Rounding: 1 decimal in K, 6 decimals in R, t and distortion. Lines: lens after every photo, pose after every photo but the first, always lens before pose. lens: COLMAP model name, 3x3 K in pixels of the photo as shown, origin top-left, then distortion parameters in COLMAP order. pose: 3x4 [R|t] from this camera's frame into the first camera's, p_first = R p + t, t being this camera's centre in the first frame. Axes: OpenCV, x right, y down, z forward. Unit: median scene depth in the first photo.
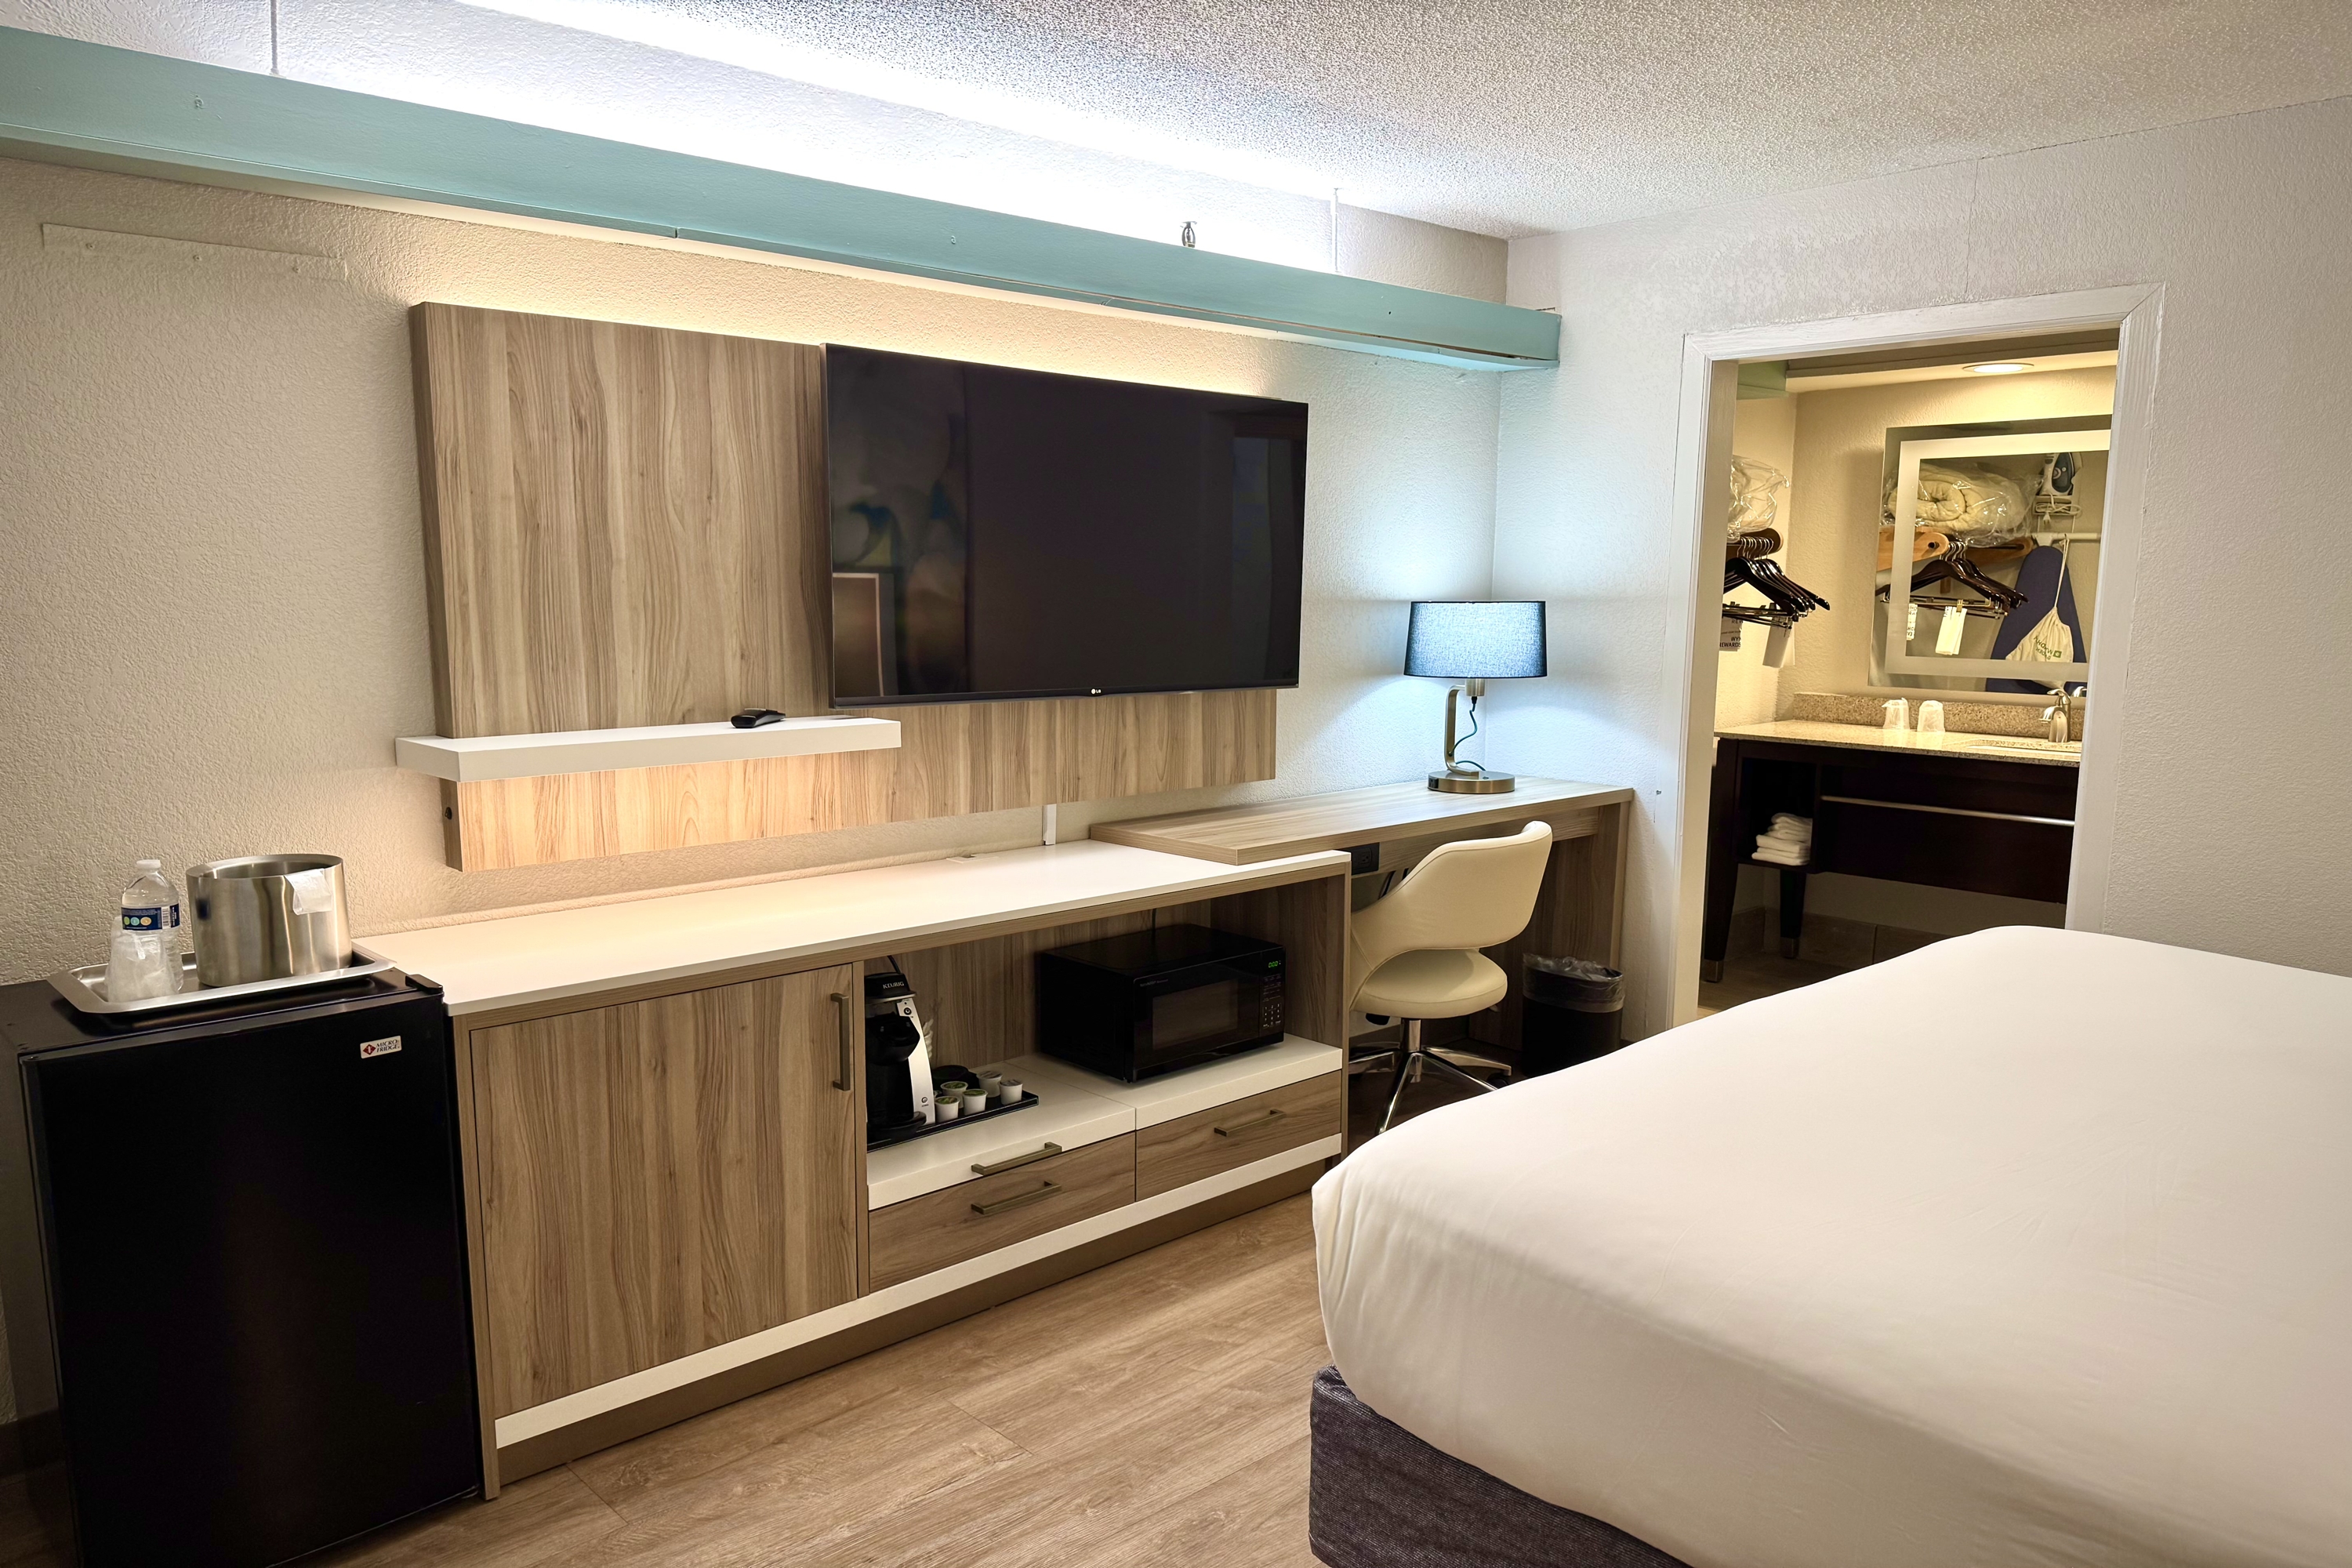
lens RADIAL K [[1743.9, 0, 1182.0], [0, 1743.9, 792.4], [0, 0, 1]] dist [0.051375, 0.009408]
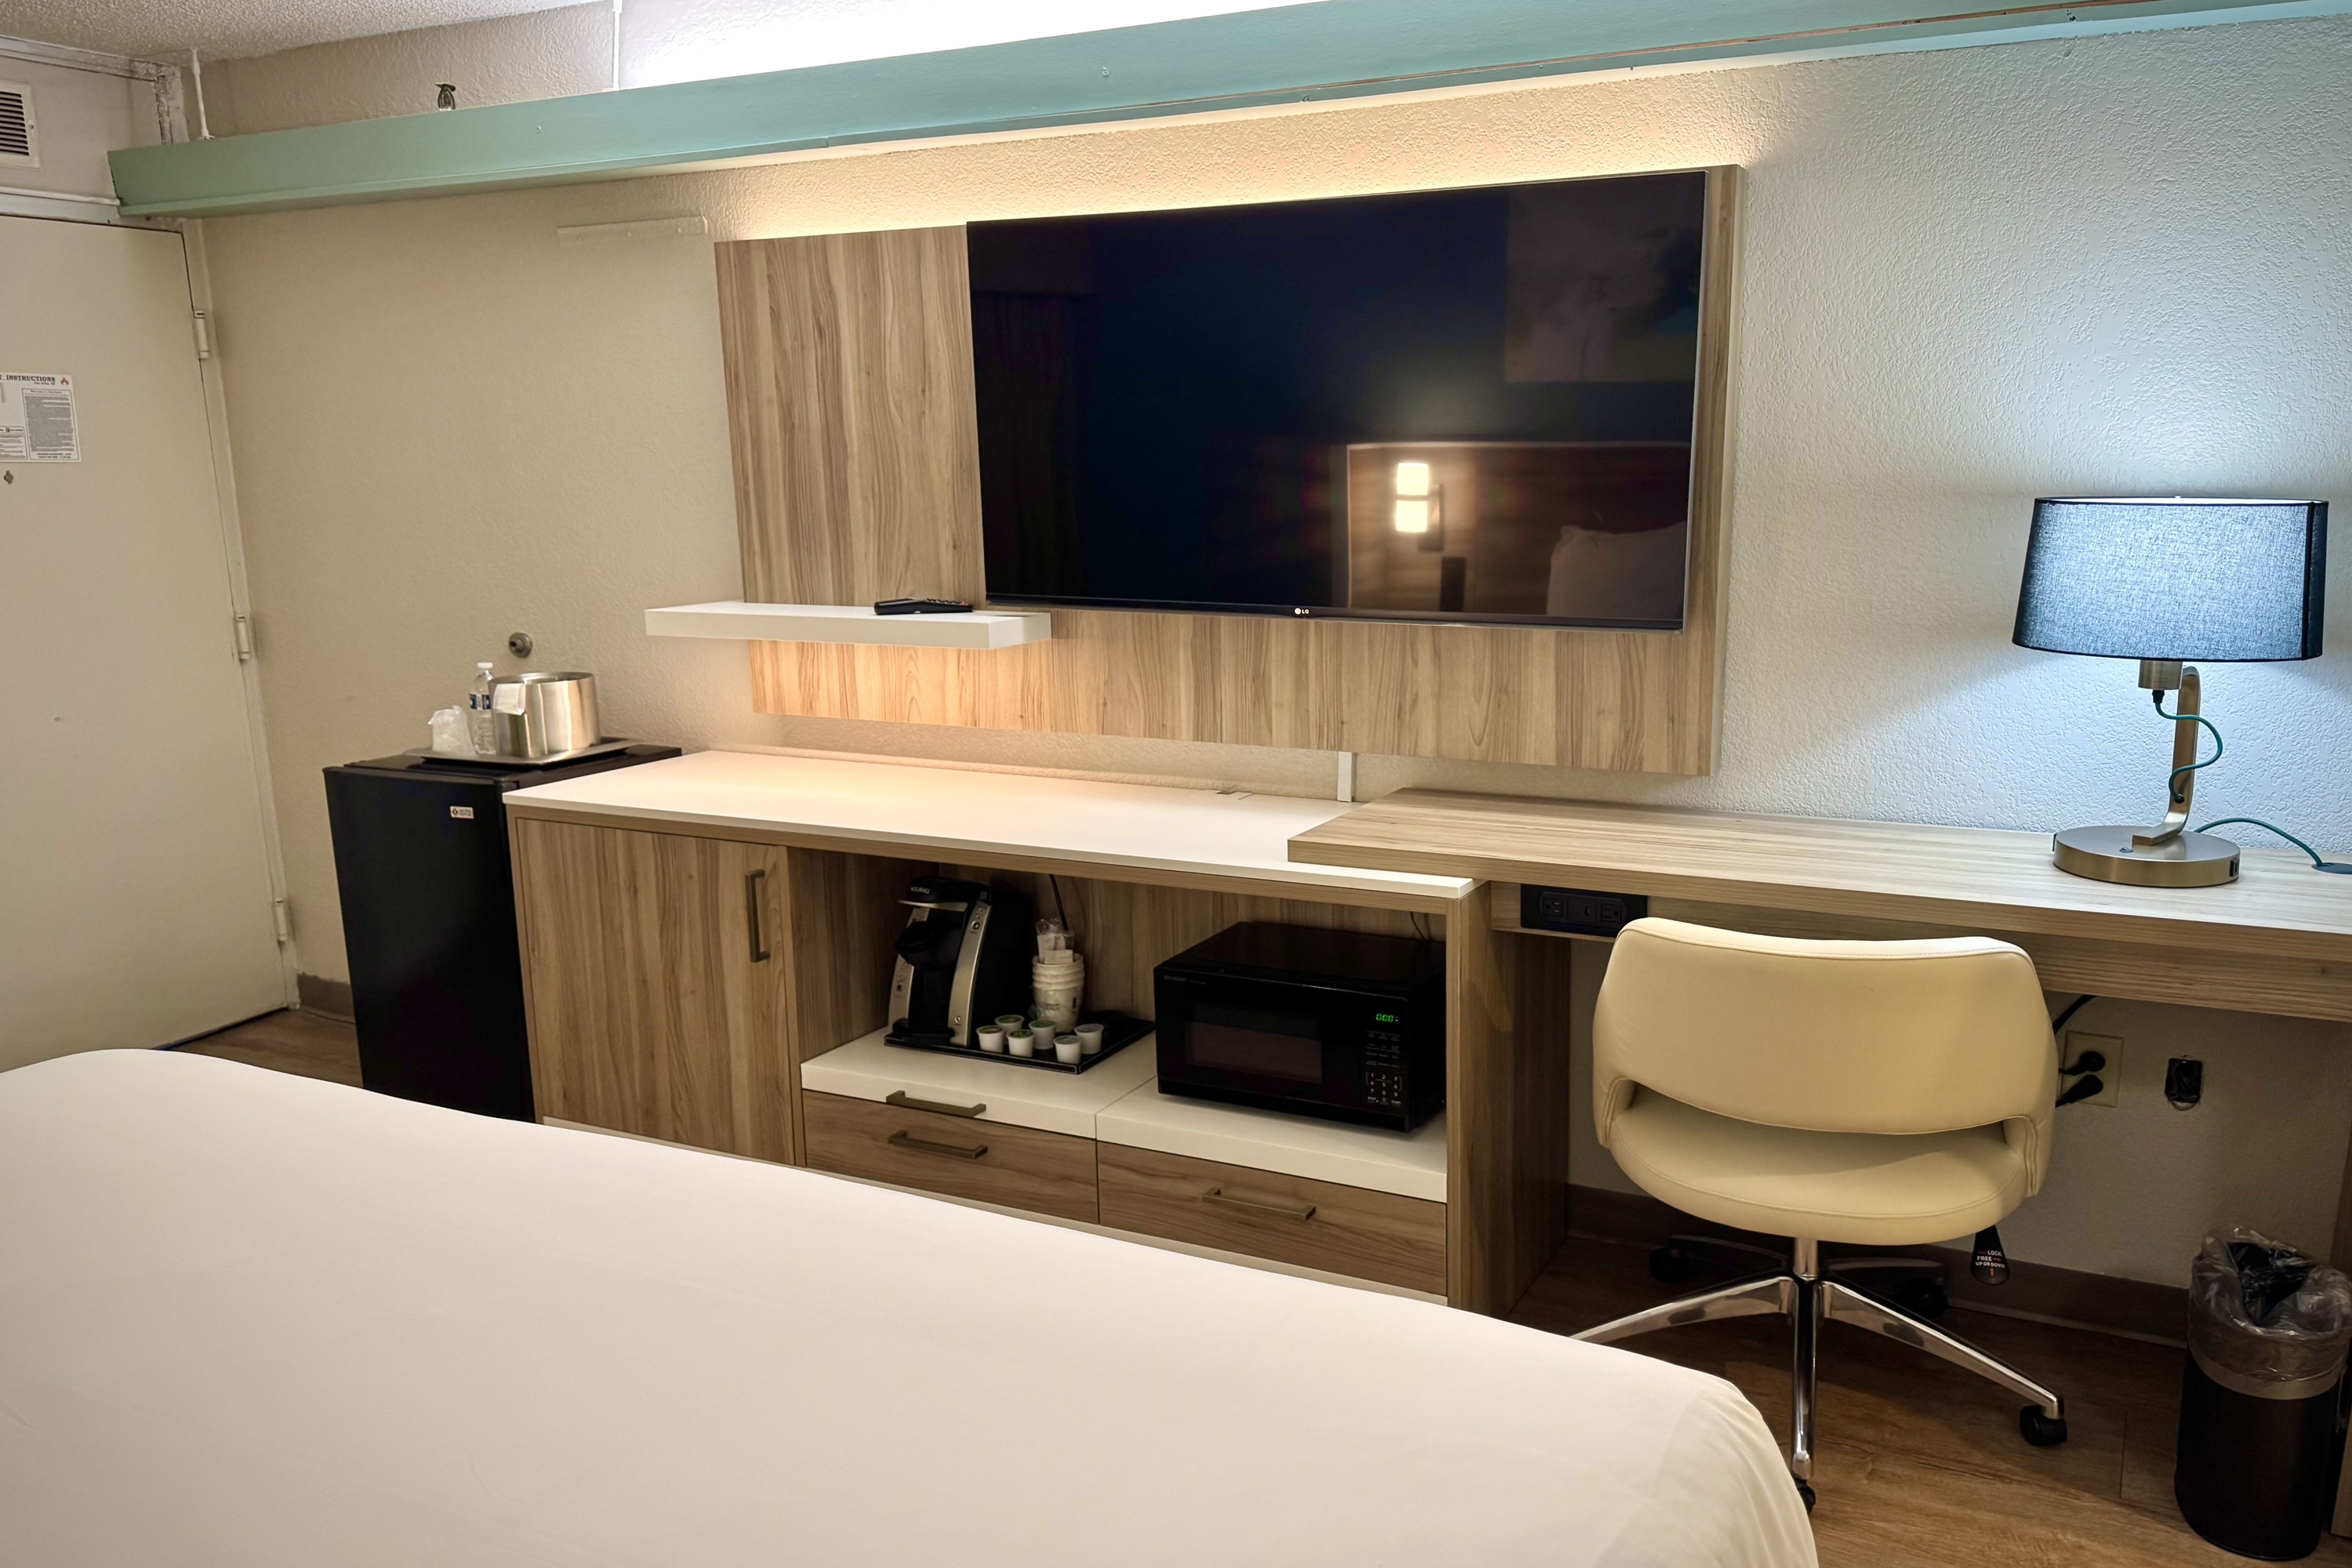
lens RADIAL K [[1743.9, 0, 1198.8], [0, 1743.9, 786.0], [0, 0, 1]] dist [0.051375, 0.009408]
pose [[0.348392, 0.154882, -0.924464, 0.768779], [-0.110323, 0.986175, 0.123645, -0.082511], [0.930834, 0.058913, 0.360662, 0.782329]]
